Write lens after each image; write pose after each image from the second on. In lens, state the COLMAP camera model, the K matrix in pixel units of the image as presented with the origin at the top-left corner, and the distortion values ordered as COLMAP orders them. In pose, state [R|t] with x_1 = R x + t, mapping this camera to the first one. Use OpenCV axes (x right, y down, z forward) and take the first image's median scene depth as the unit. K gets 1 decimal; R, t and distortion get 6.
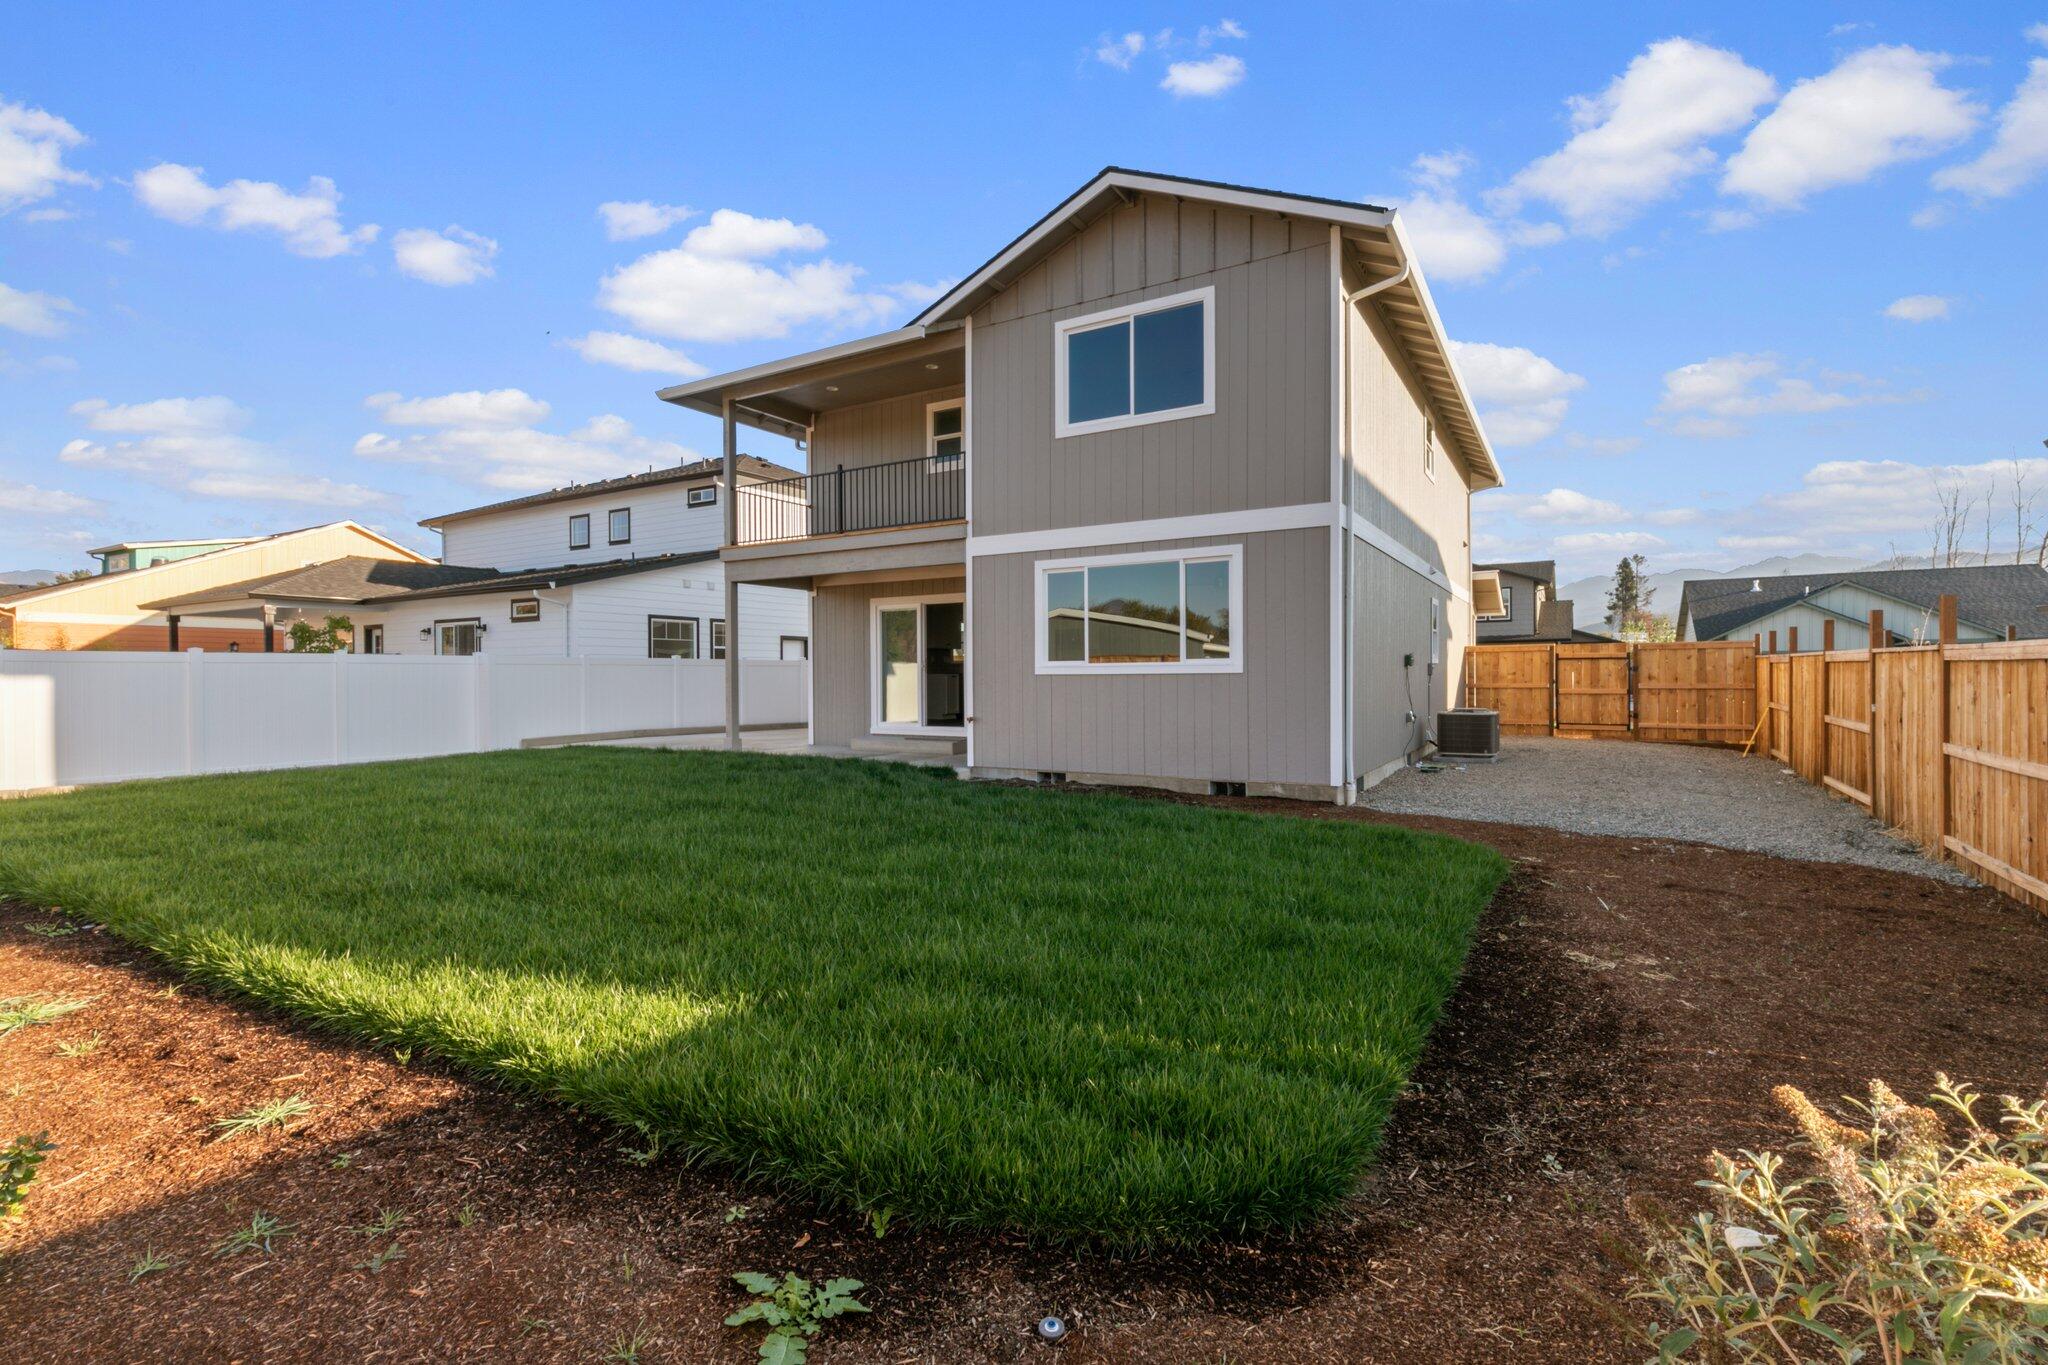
lens RADIAL K [[912.5, 0, 1034.9], [0, 912.5, 679.7], [0, 0, 1]] dist [-0.001461, -0.000297]
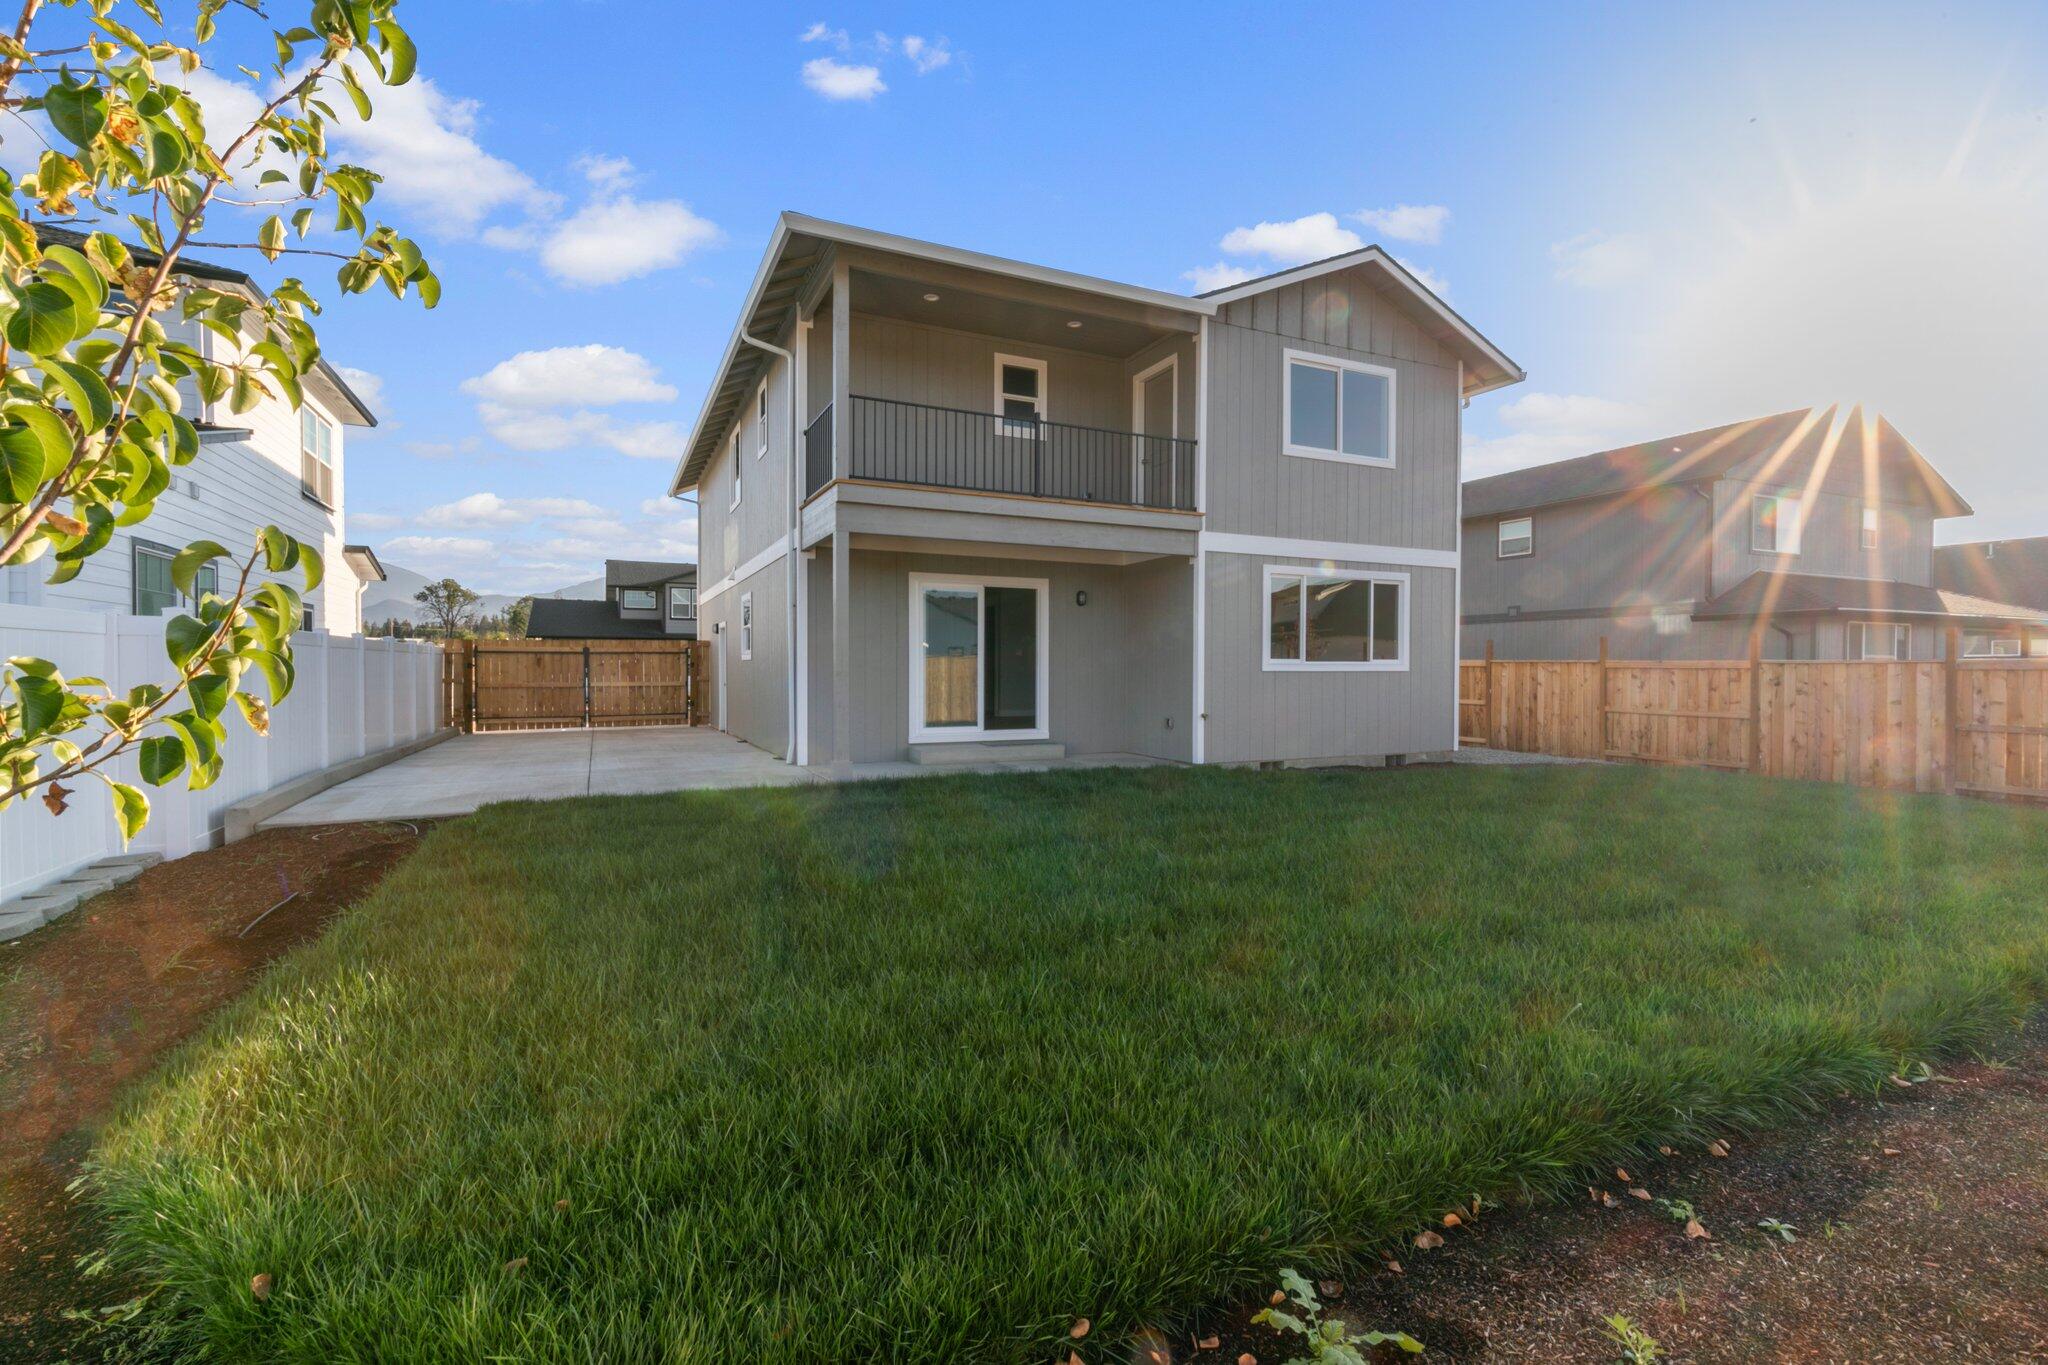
lens RADIAL K [[912.5, 0, 1042.4], [0, 912.5, 676.9], [0, 0, 1]] dist [-0.001461, -0.000297]
pose [[0.541151, -0.004567, 0.840913, -1.002165], [0.004897, 0.999985, 0.002280, -0.003079], [-0.840911, 0.002884, 0.541166, 0.627543]]
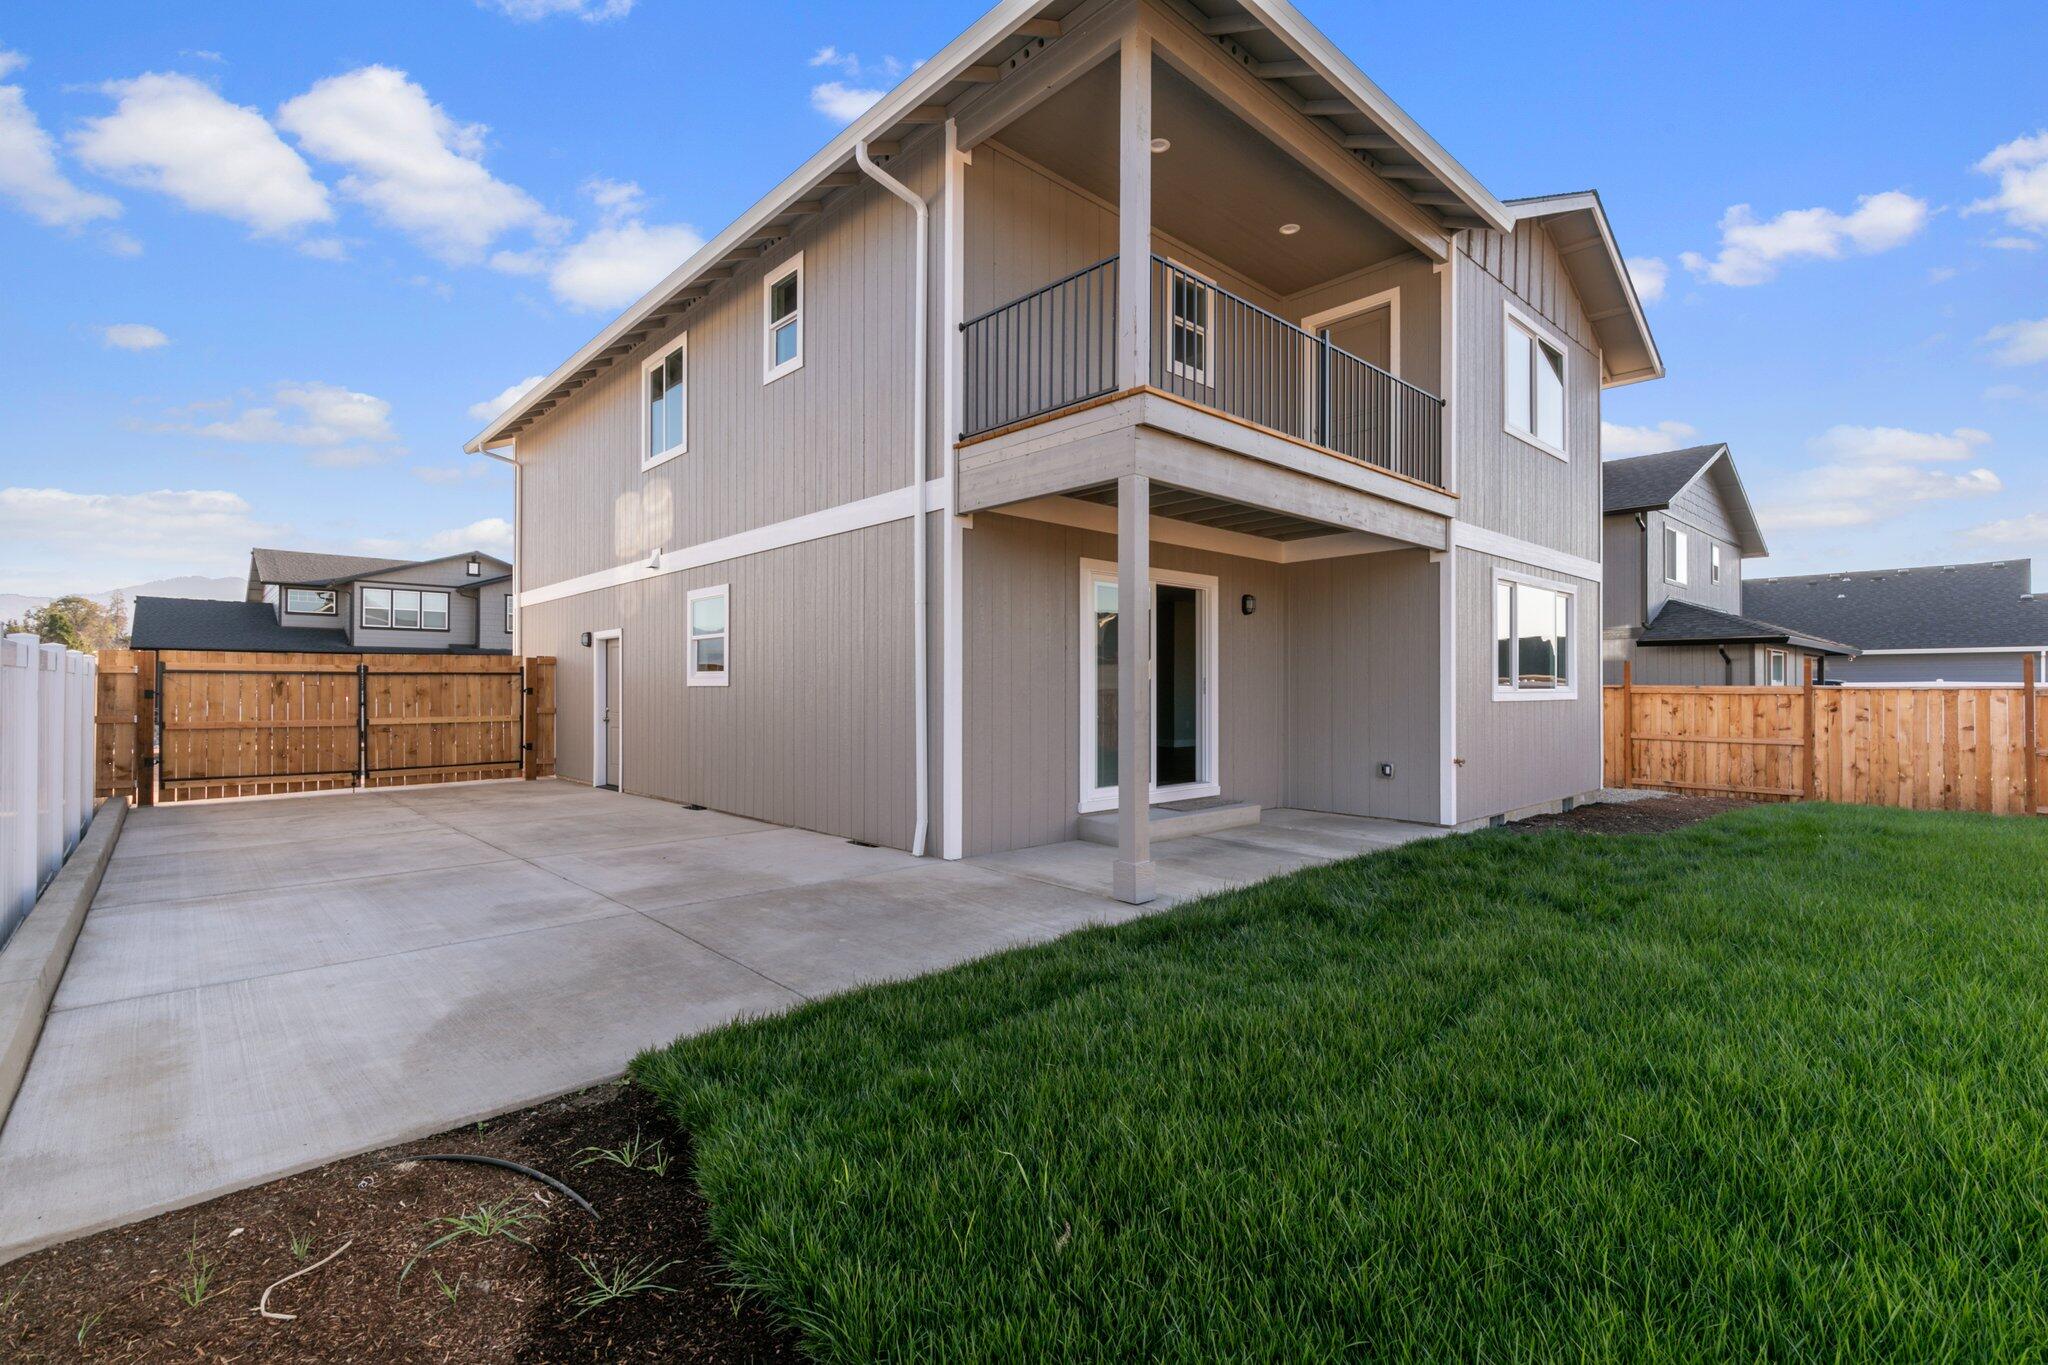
lens RADIAL K [[912.5, 0, 1026.5], [0, 912.5, 681.1], [0, 0, 1]] dist [-0.001461, -0.000297]
pose [[0.262422, 0.010546, 0.964895, -0.895951], [0.008364, 0.999878, -0.013203, -0.016953], [-0.964917, 0.011535, 0.262302, 1.163798]]
